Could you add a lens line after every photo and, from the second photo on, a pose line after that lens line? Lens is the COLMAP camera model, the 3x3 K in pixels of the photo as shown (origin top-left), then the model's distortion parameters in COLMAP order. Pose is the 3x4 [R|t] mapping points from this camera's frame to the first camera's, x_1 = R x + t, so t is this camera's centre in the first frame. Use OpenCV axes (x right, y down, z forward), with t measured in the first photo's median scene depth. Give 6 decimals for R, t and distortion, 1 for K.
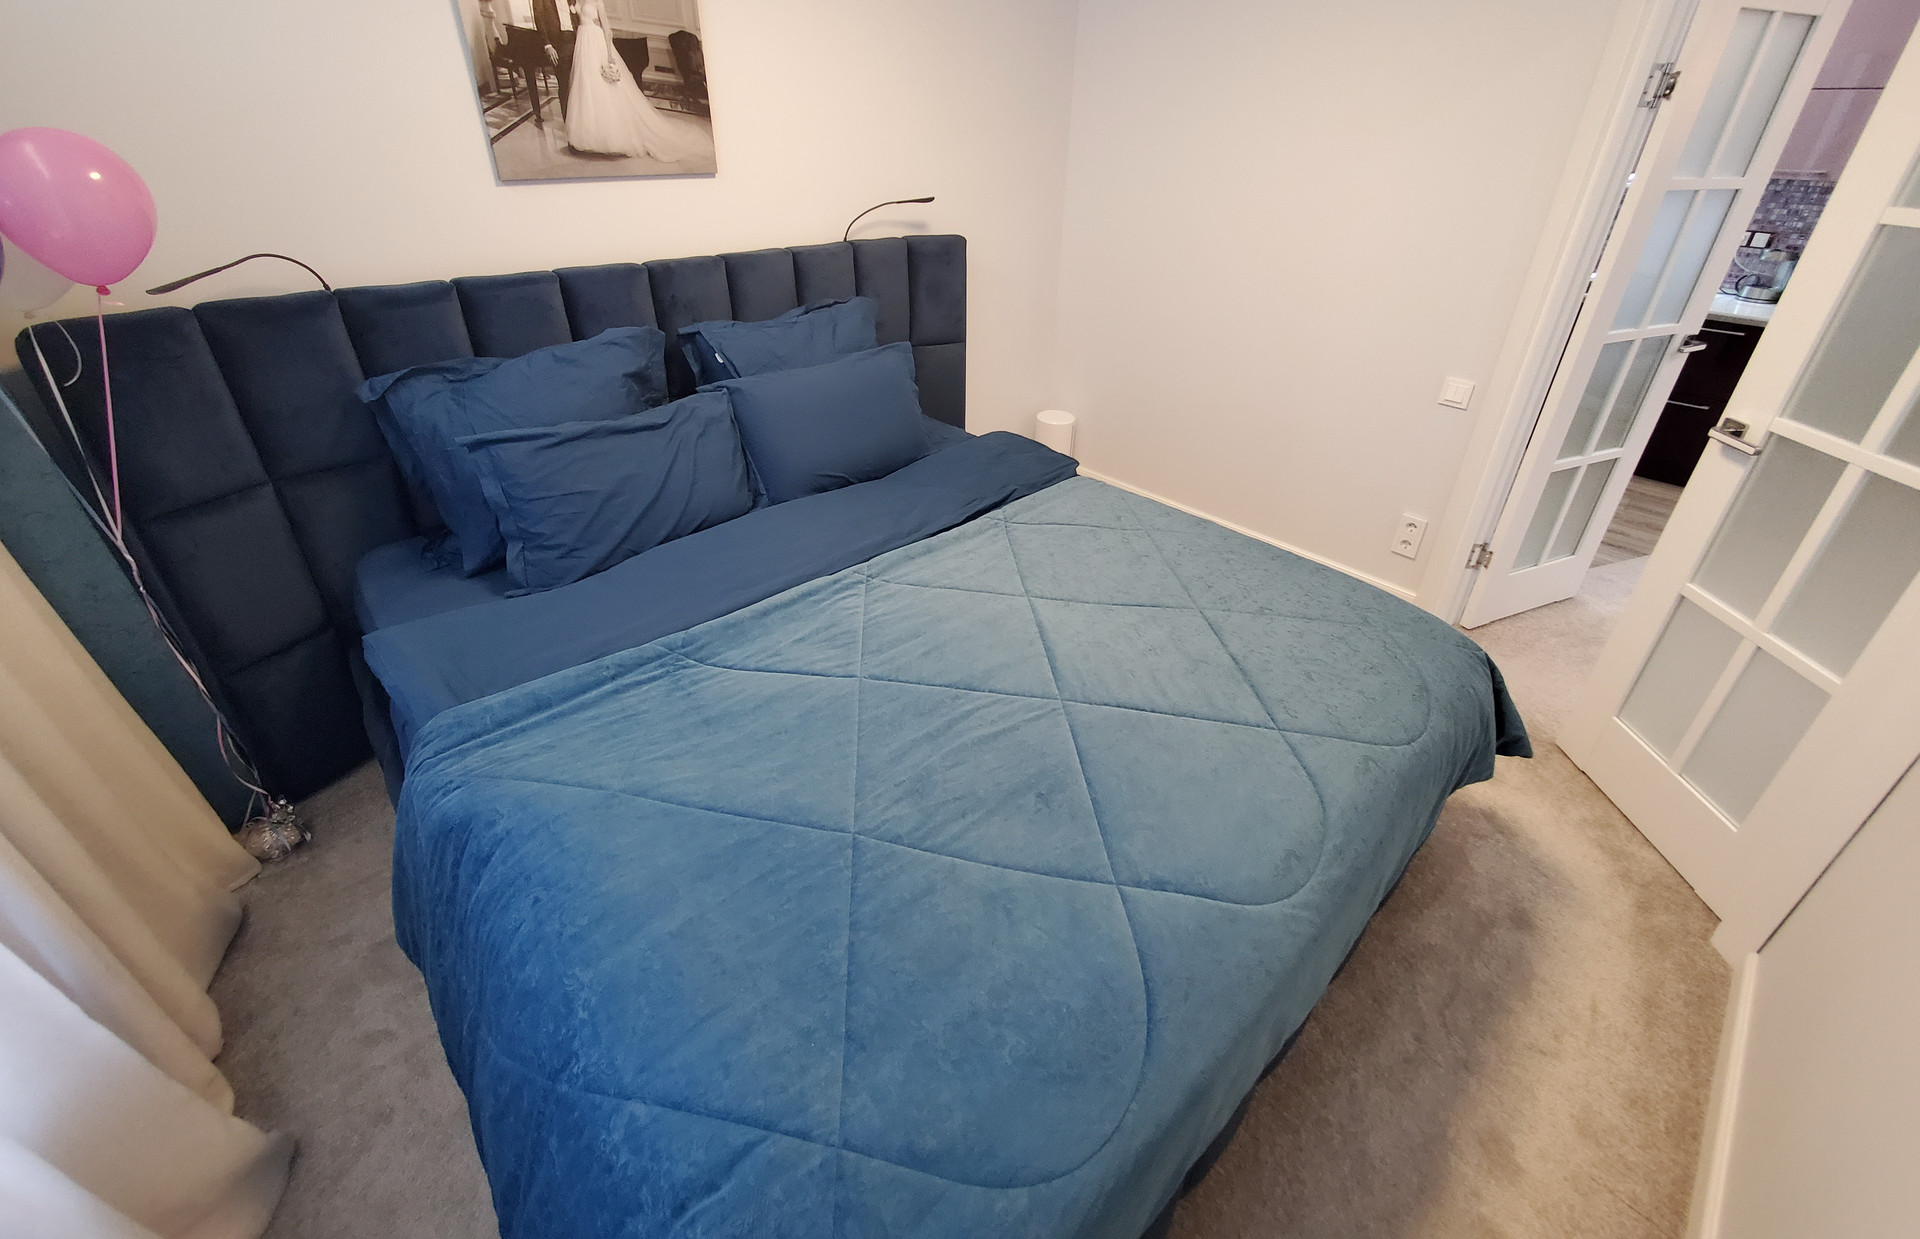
lens RADIAL K [[819.2, 0, 960.0], [0, 819.2, 619.5], [0, 0, 1]] dist [-0.000691, -0.000249]
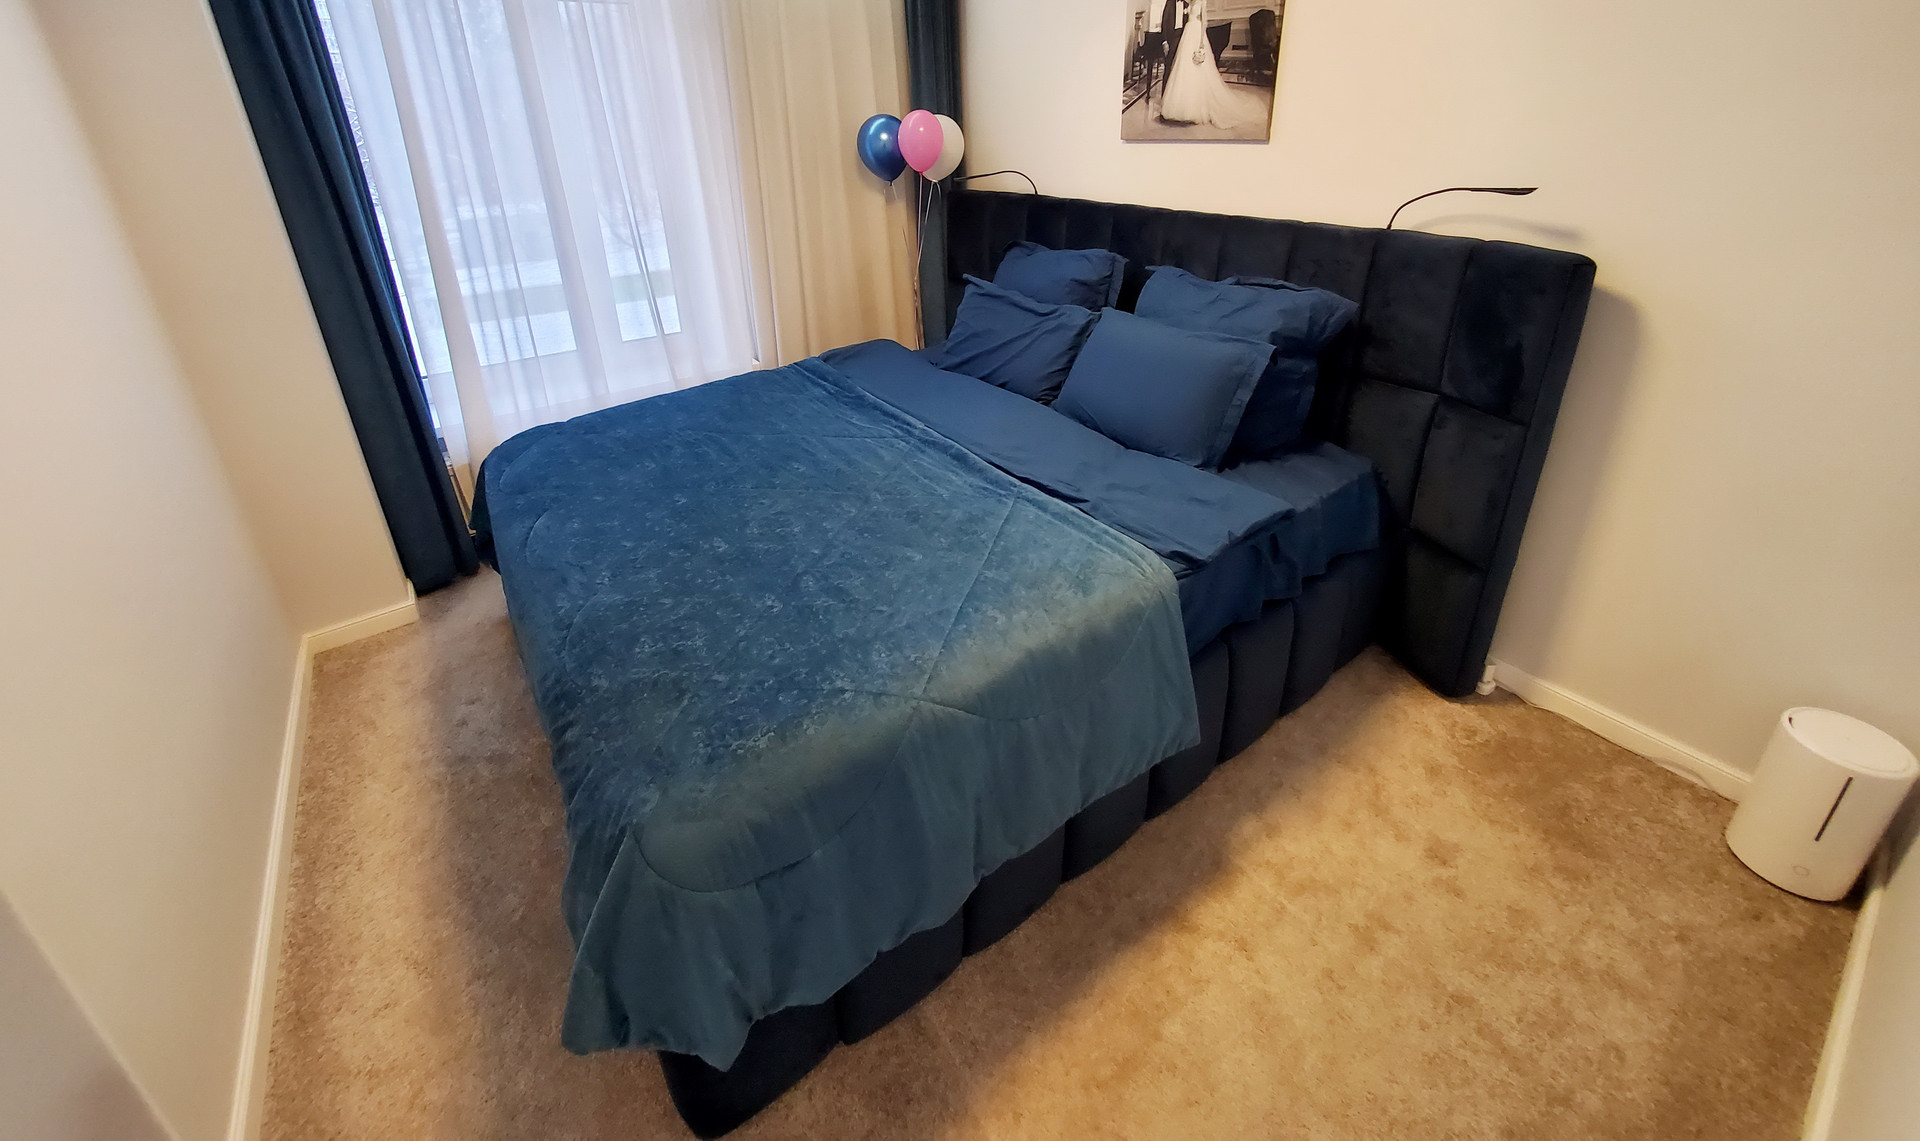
lens RADIAL K [[885.2, 0, 960.0], [0, 885.2, 570.5], [0, 0, 1]] dist [0.000824, 0.000150]
pose [[-0.277593, 0.426954, -0.860612, 1.134124], [-0.486019, 0.710313, 0.509157, -0.626817], [0.828690, 0.559612, 0.010330, 1.126881]]
